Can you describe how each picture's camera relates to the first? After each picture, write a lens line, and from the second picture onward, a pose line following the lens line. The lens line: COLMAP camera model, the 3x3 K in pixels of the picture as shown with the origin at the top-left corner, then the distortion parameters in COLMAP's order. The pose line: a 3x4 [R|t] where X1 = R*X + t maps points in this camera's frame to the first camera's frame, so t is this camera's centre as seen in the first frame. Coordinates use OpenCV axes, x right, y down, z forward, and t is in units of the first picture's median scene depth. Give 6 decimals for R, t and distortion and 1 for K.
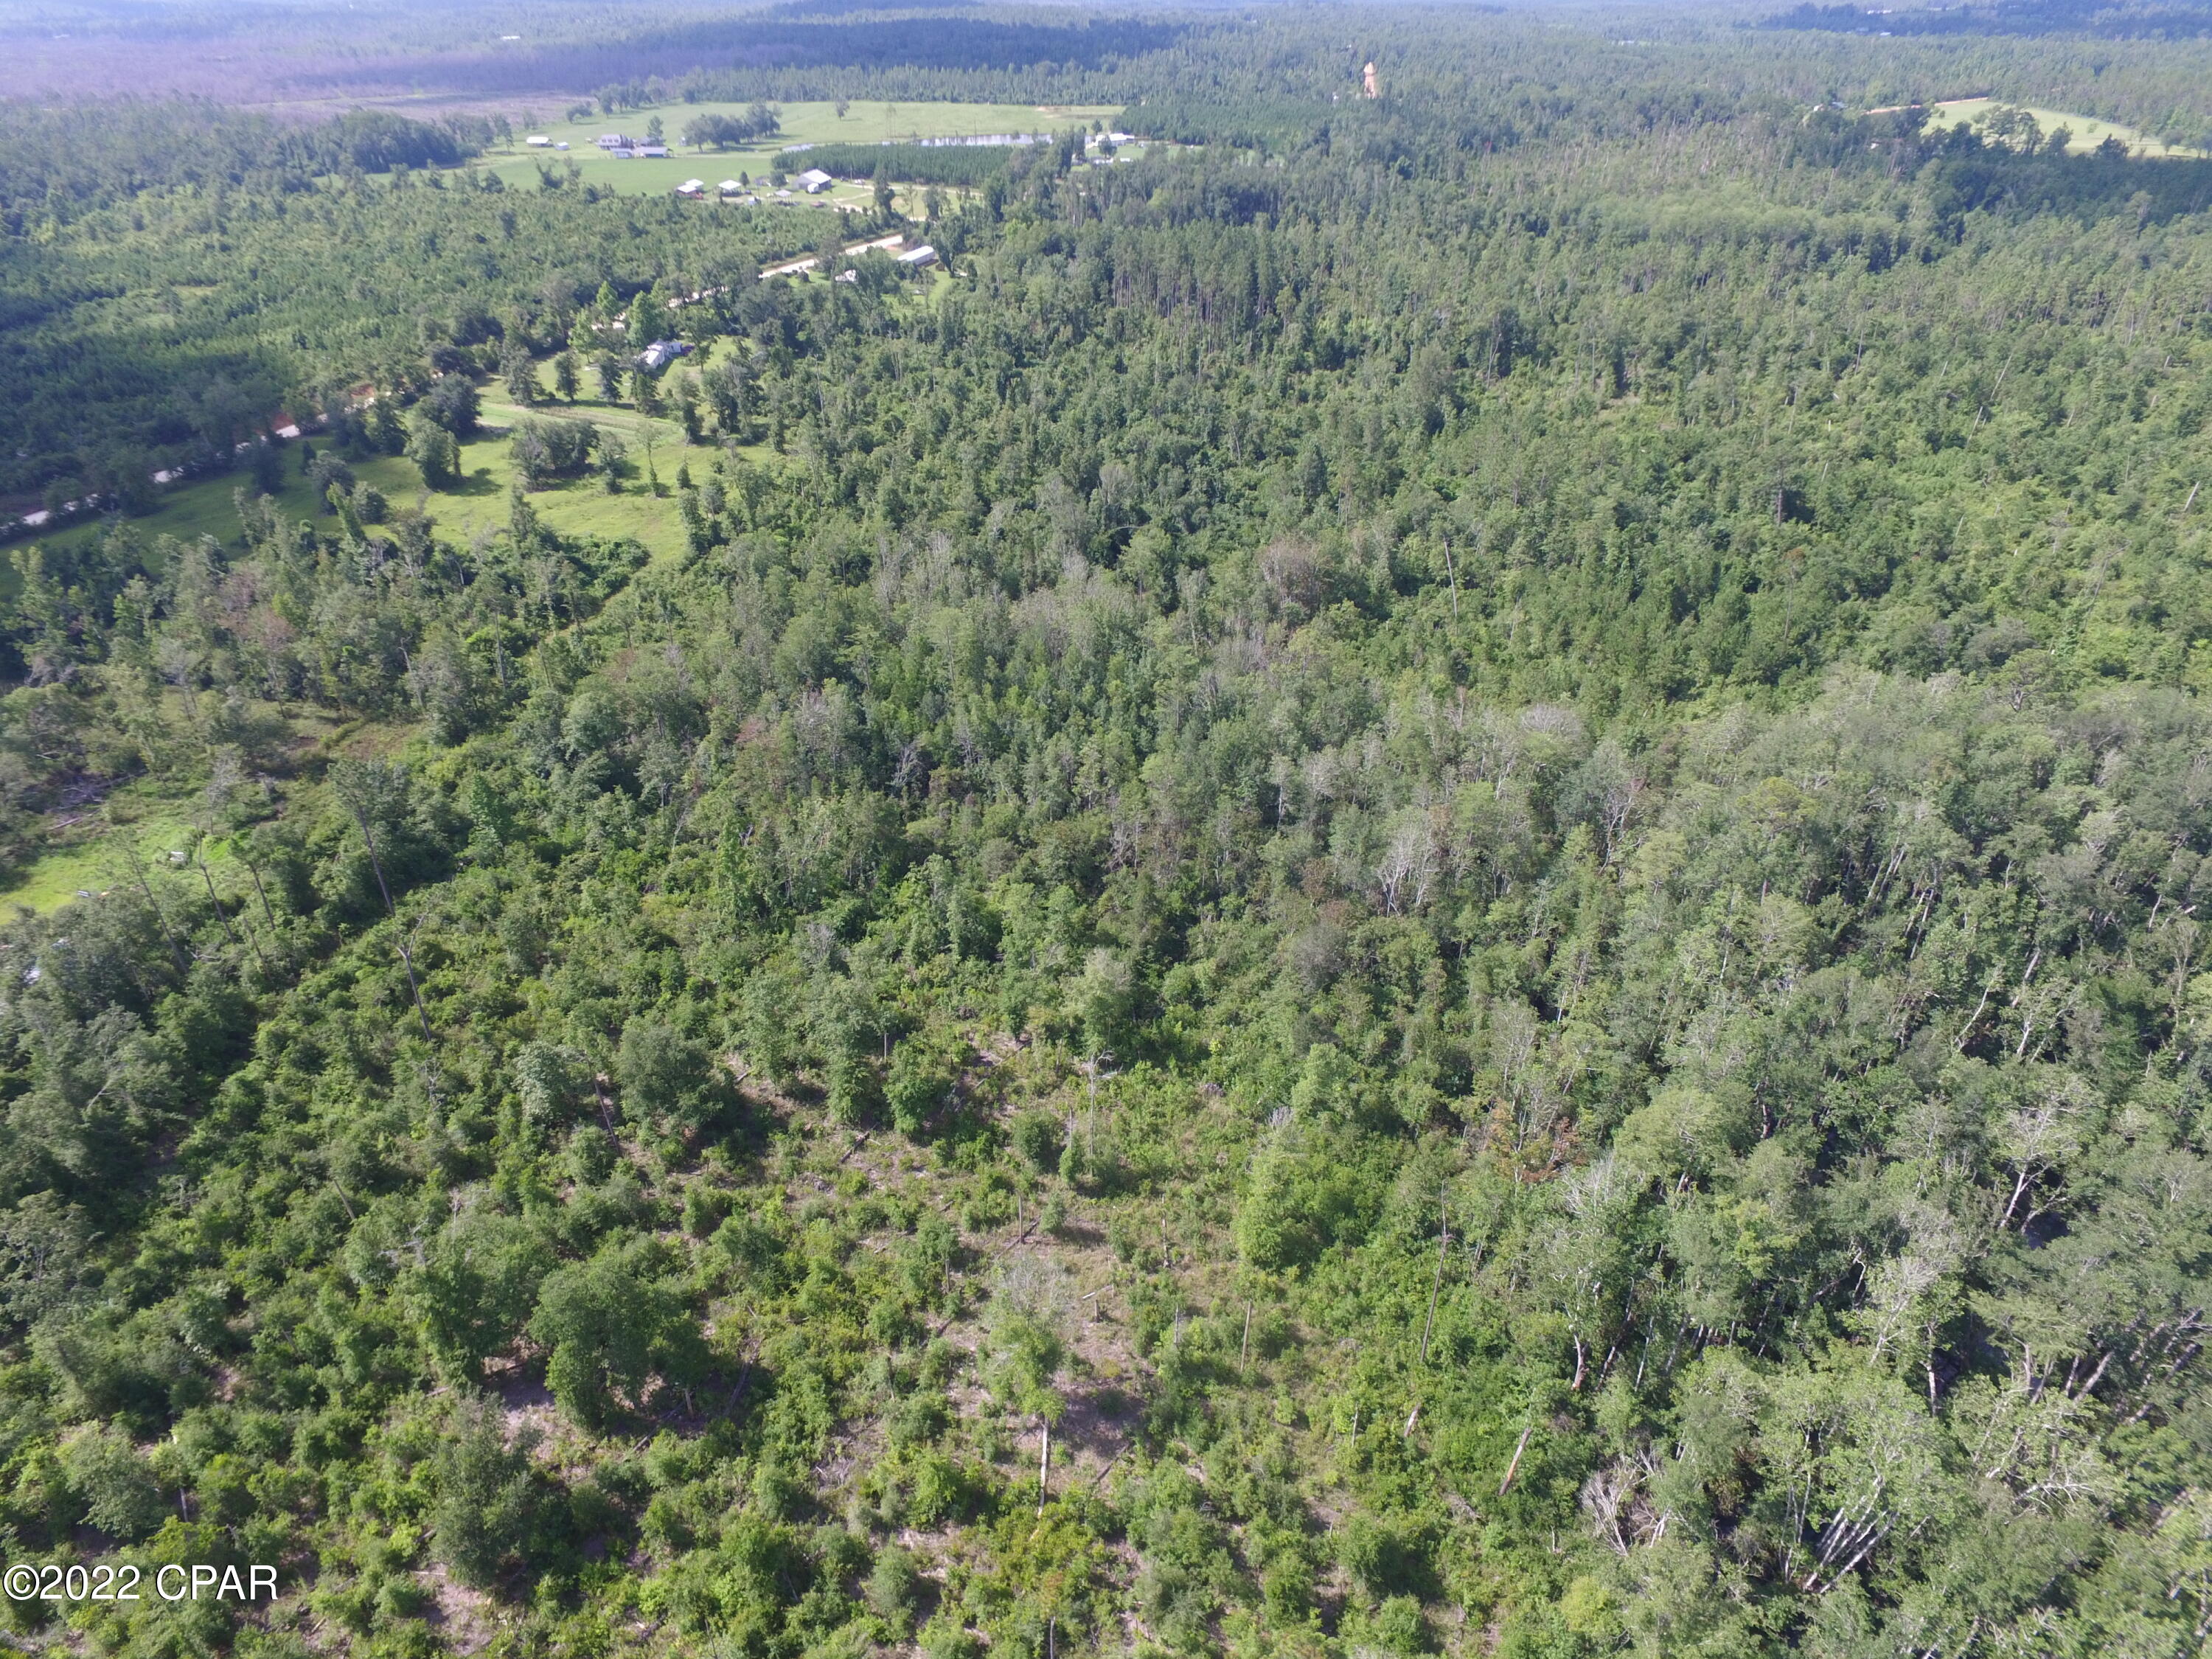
lens RADIAL K [[1288.0, 0, 1085.5], [0, 1288.0, 839.3], [0, 0, 1]] dist [-0.009220, 0.014752]
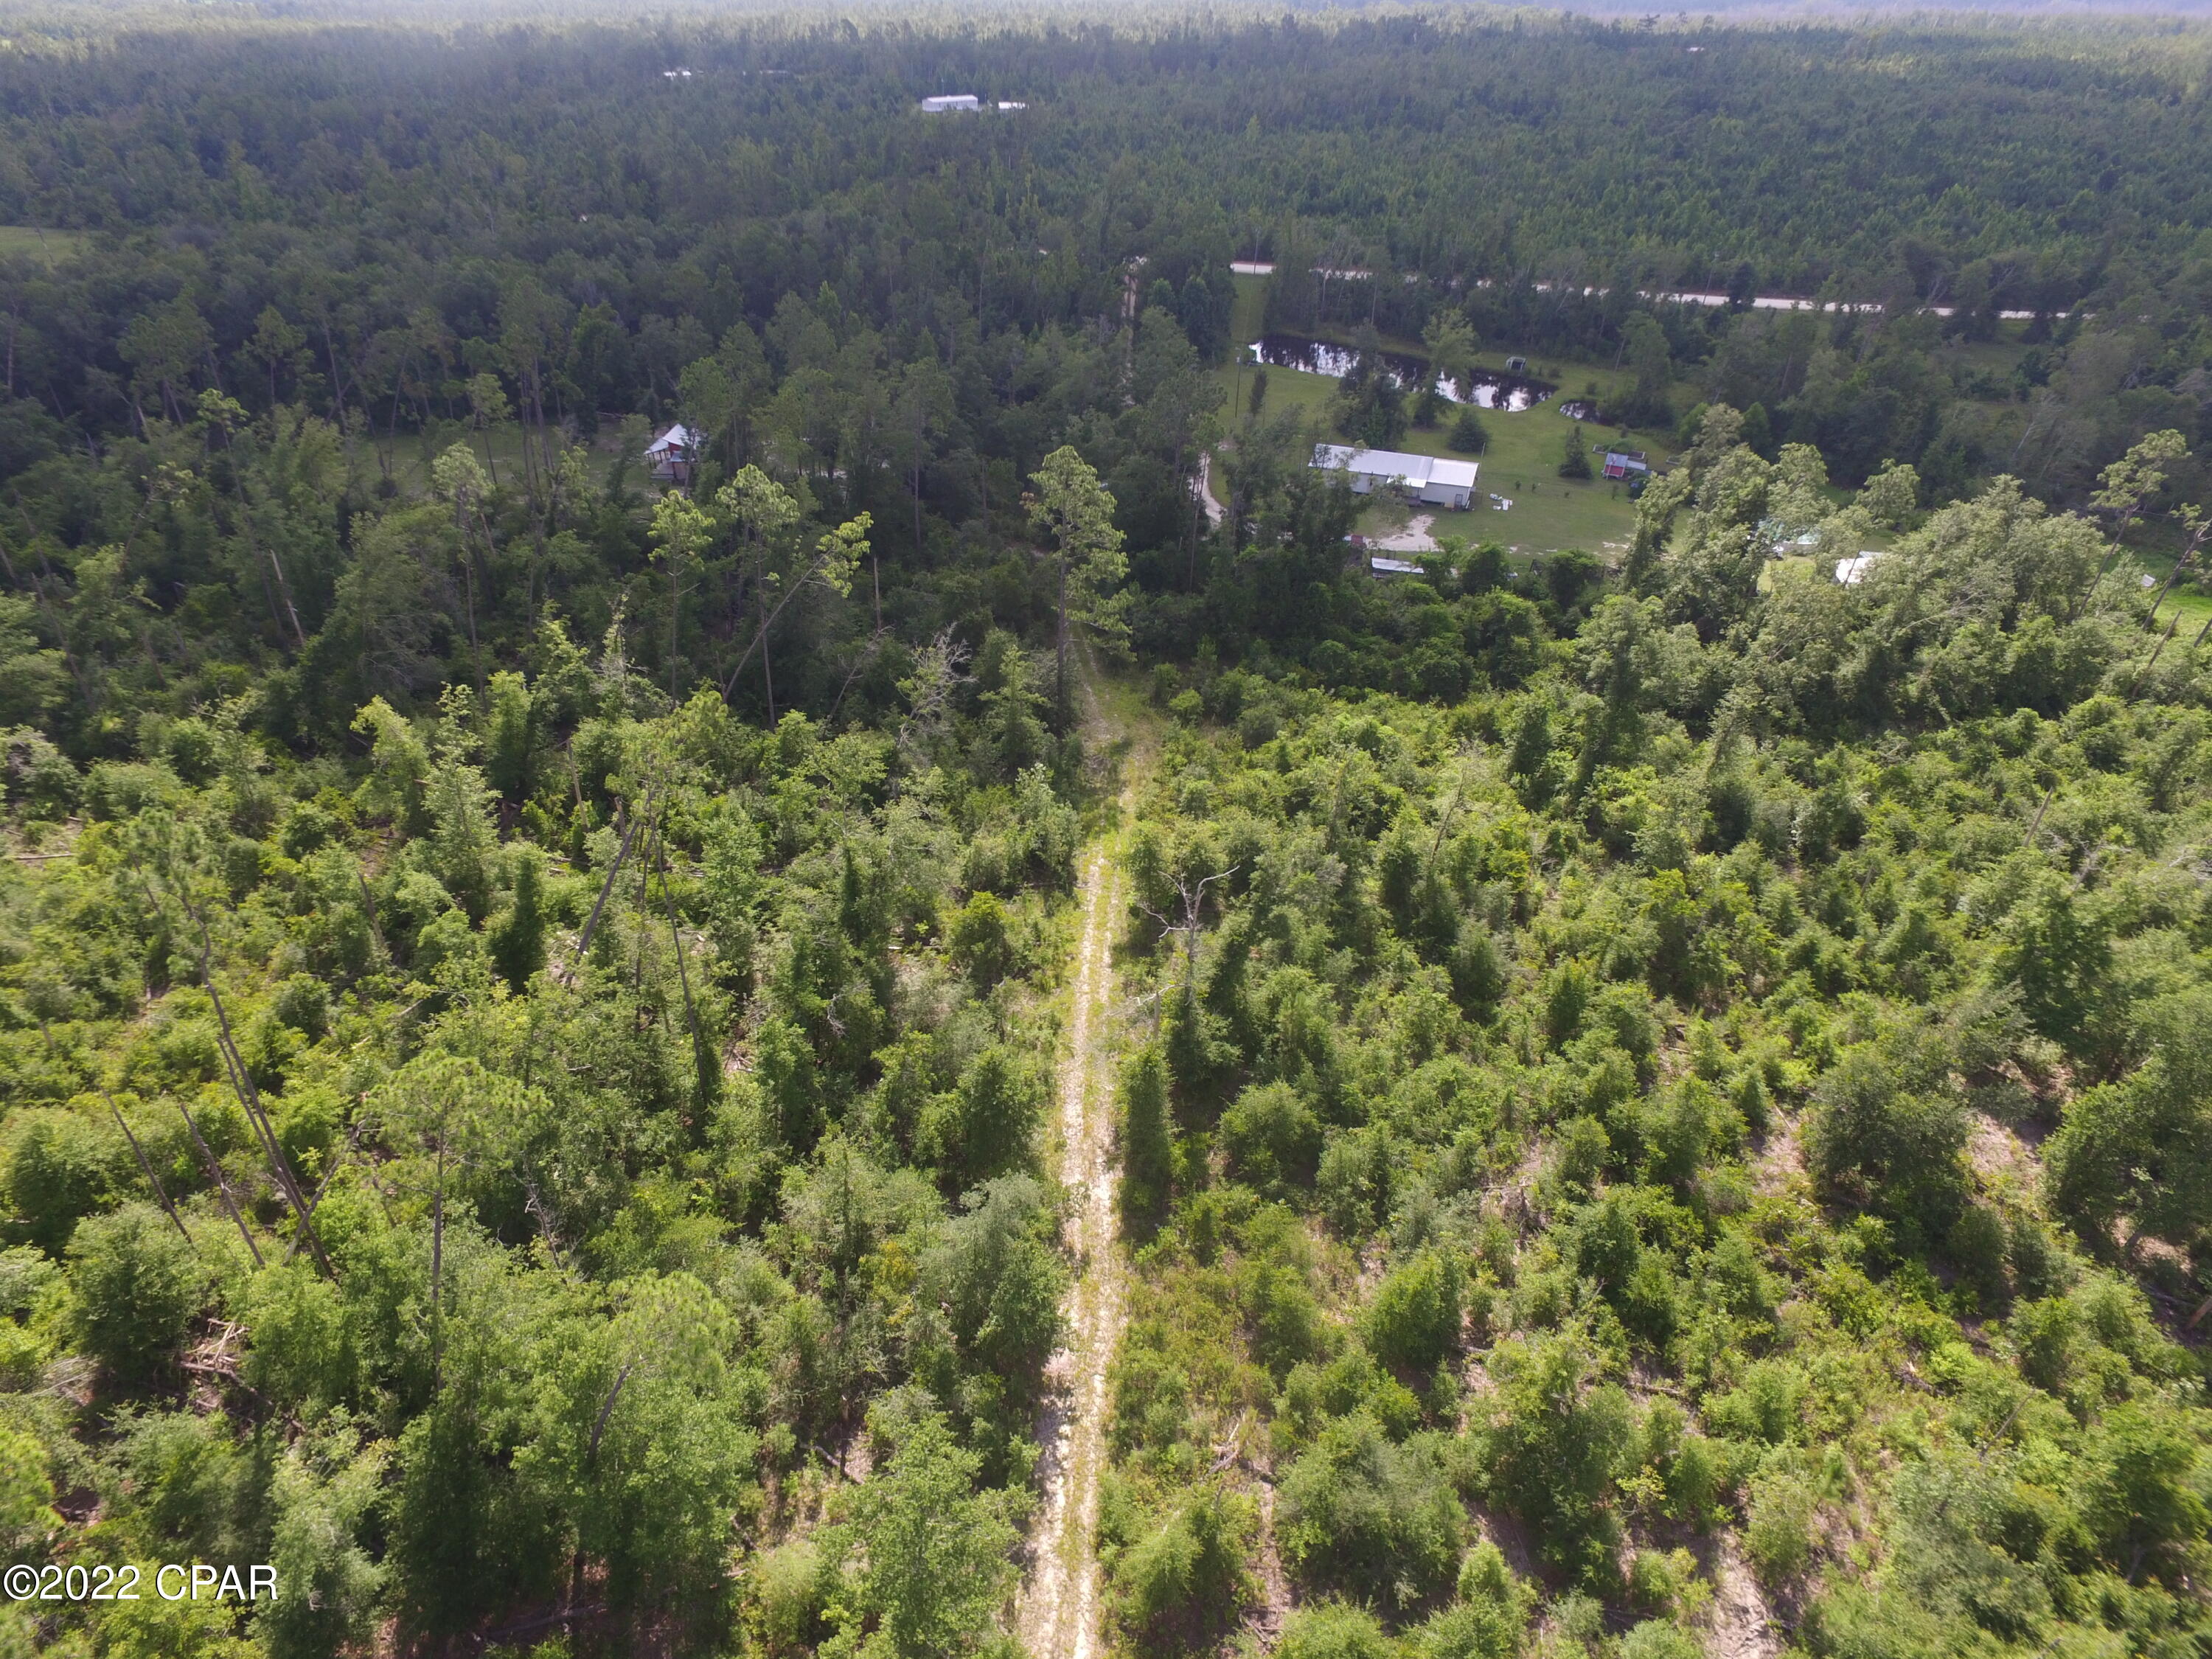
lens RADIAL K [[1288.0, 0, 1085.0], [0, 1288.0, 830.2], [0, 0, 1]] dist [-0.009220, 0.014752]
pose [[0.146601, 0.552797, -0.820319, 0.005807], [-0.547039, 0.736238, 0.398374, 0.313811], [0.824170, 0.390345, 0.410335, 0.188954]]
